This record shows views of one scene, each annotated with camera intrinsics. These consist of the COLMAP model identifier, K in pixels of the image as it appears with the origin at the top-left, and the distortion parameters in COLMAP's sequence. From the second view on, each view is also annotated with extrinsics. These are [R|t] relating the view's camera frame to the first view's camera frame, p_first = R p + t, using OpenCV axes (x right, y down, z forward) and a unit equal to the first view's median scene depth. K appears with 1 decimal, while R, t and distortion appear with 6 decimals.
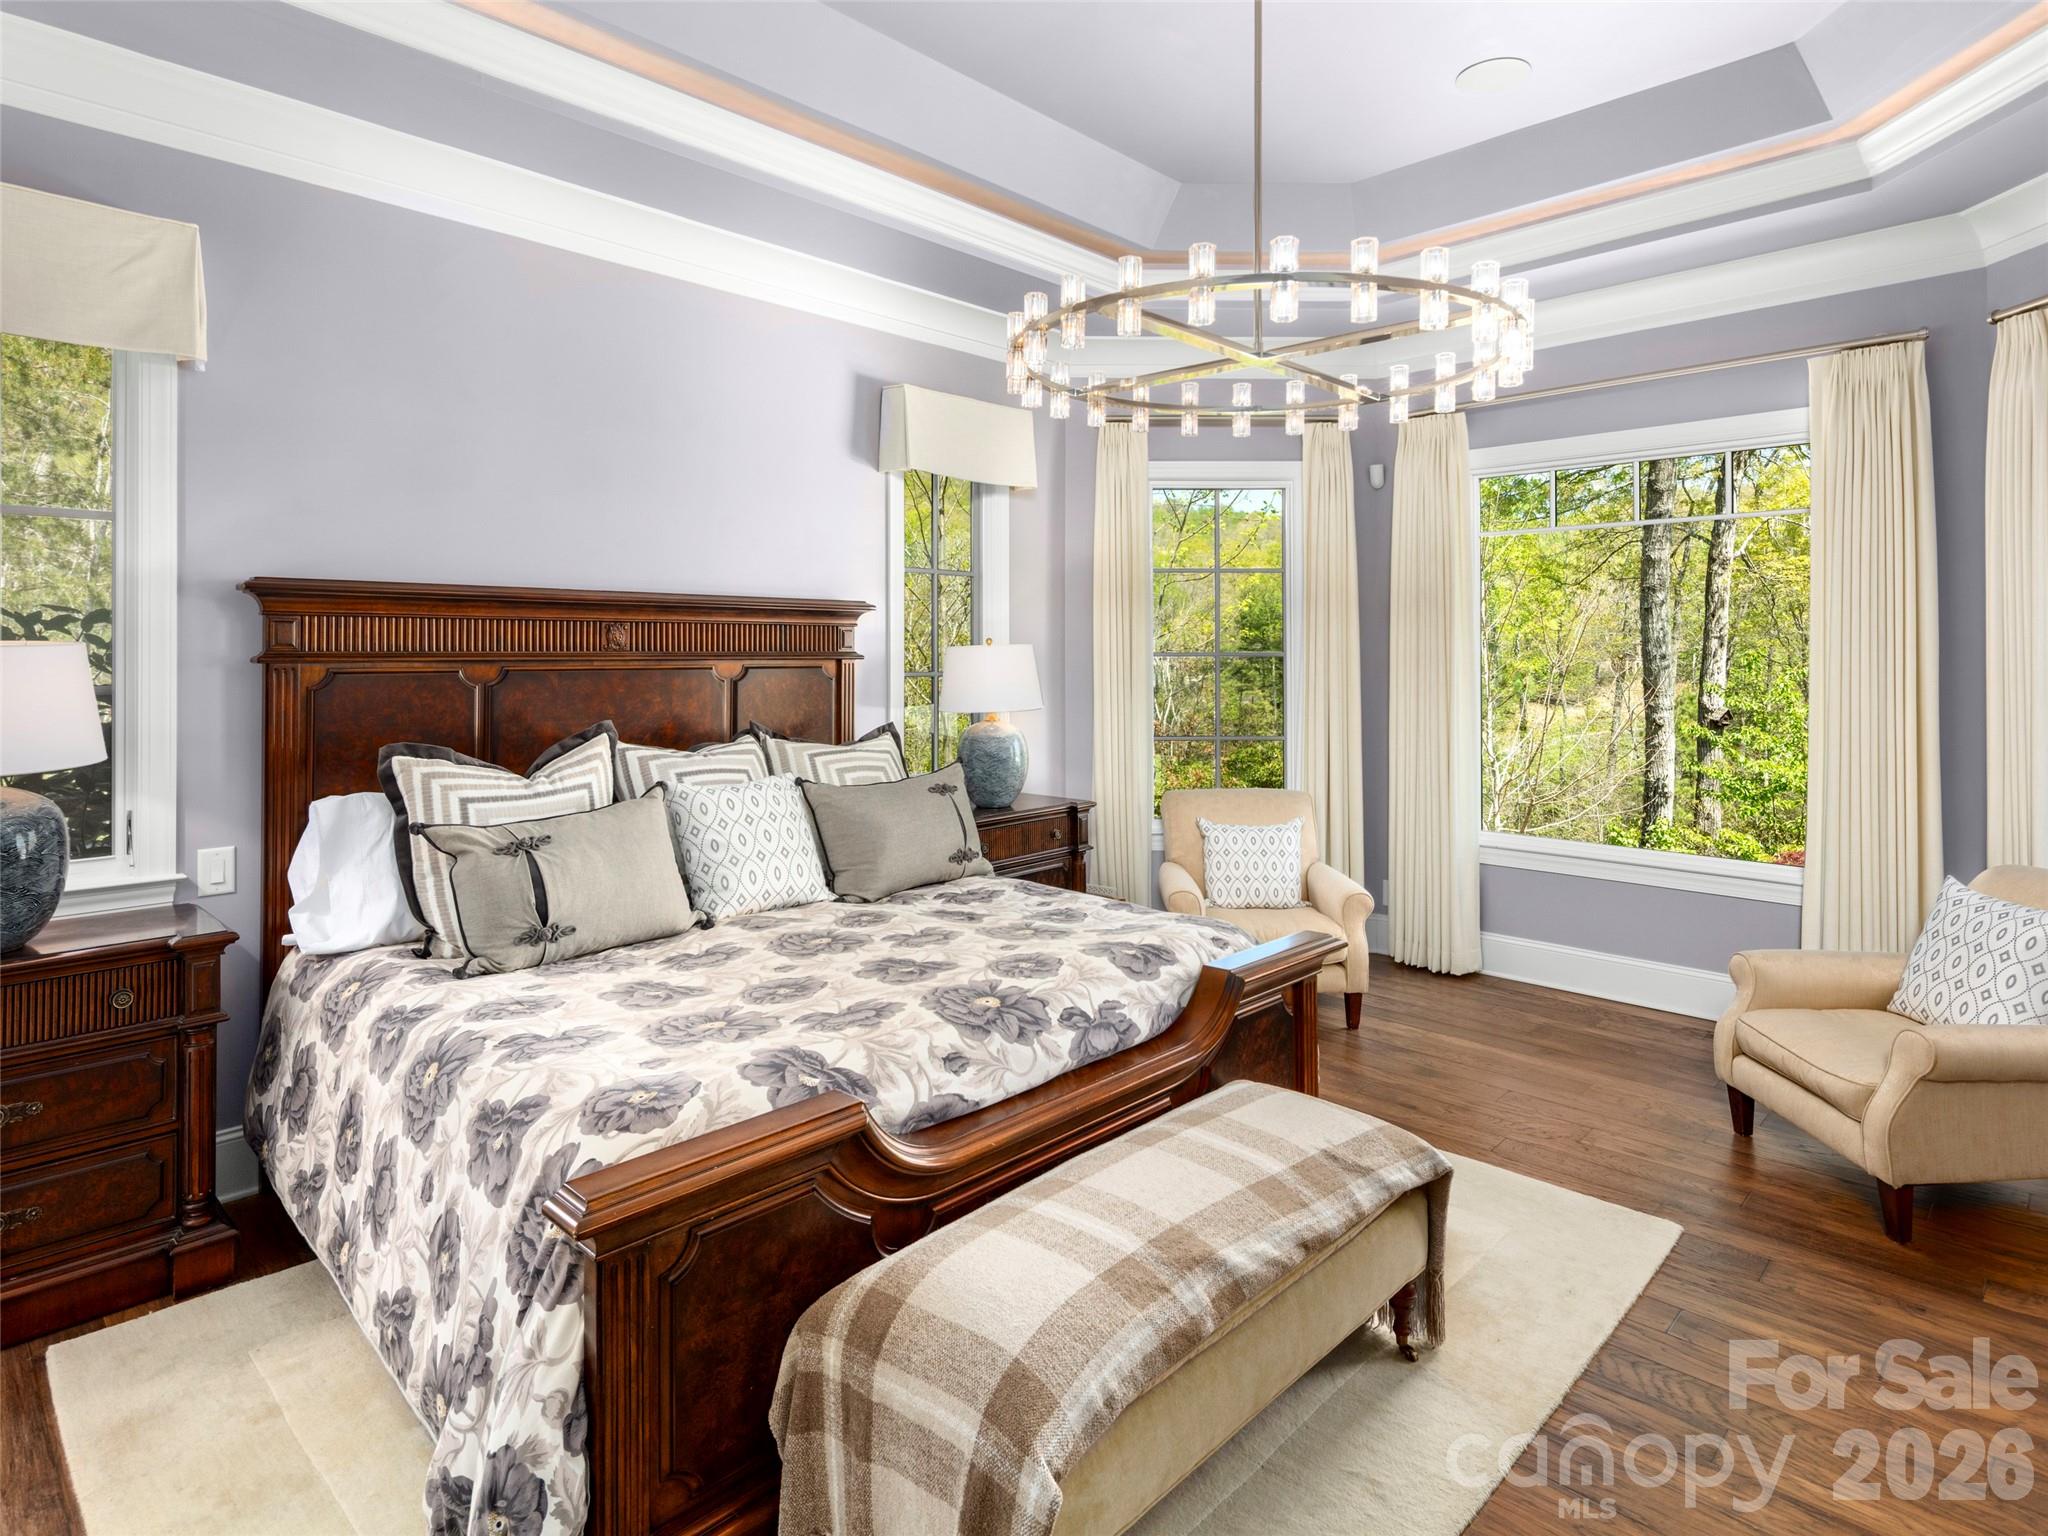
lens RADIAL K [[1128.4, 0, 1045.4], [0, 1128.4, 660.8], [0, 0, 1]] dist [0.003873, -0.000873]
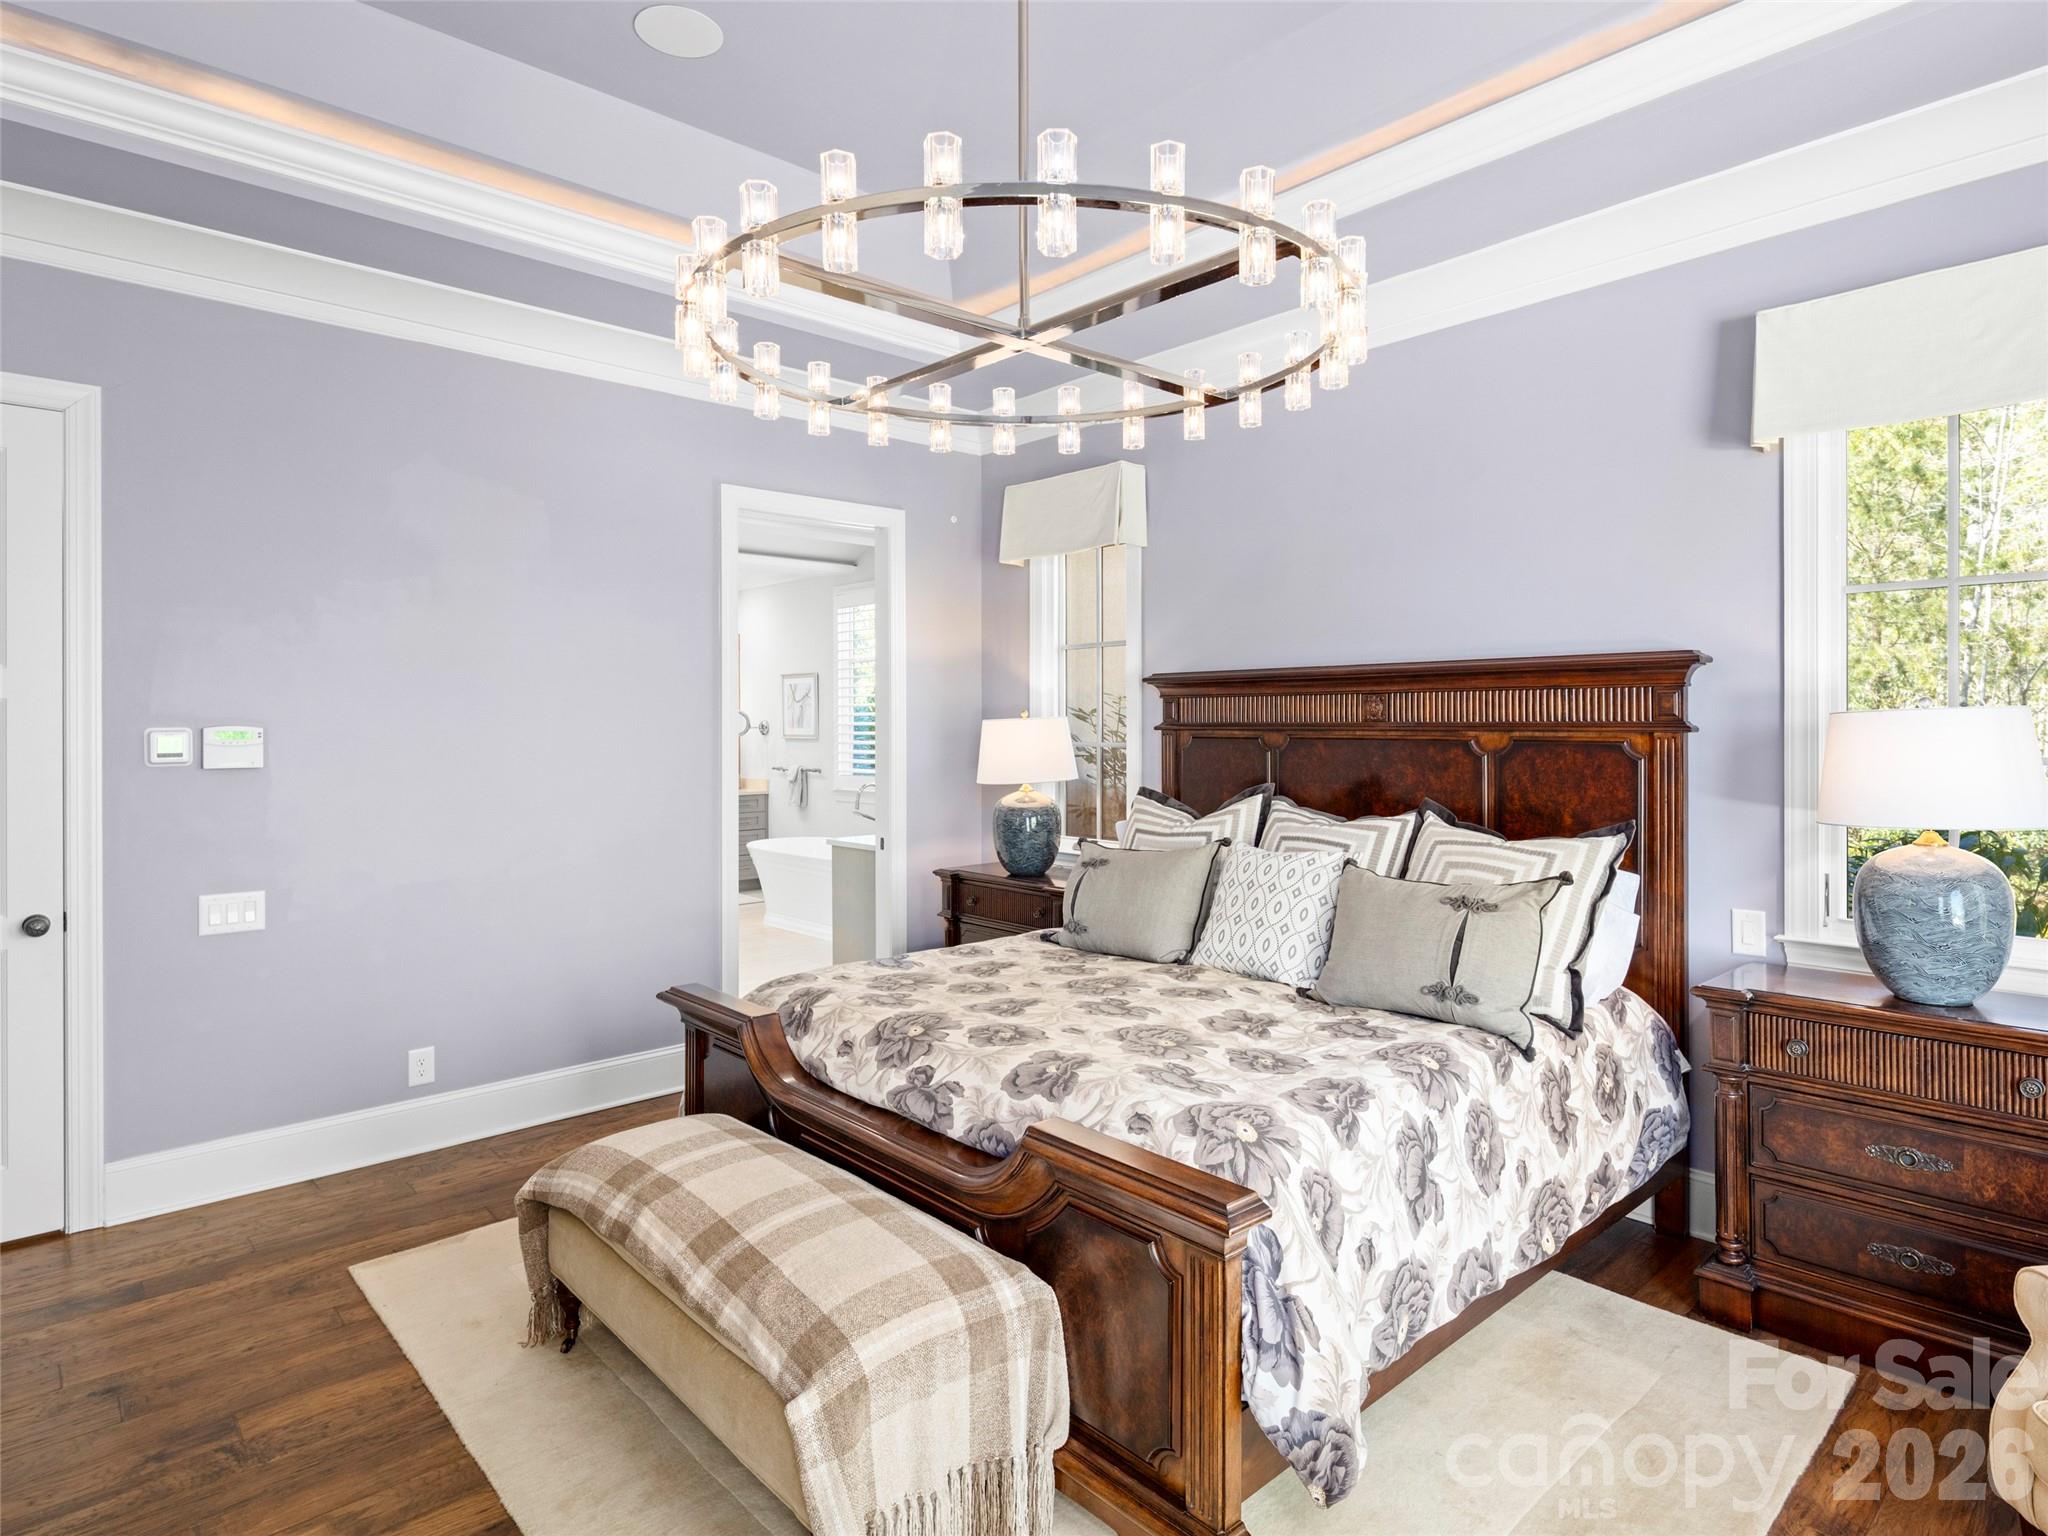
lens RADIAL K [[1133.9, 0, 1024.1], [0, 1133.9, 739.2], [0, 0, 1]] dist [-0.000148, -0.000509]
pose [[-0.074034, 0.016123, -0.997125, 0.838012], [-0.005915, 0.999845, 0.016606, -0.009107], [0.997238, 0.007128, -0.073927, 0.927231]]
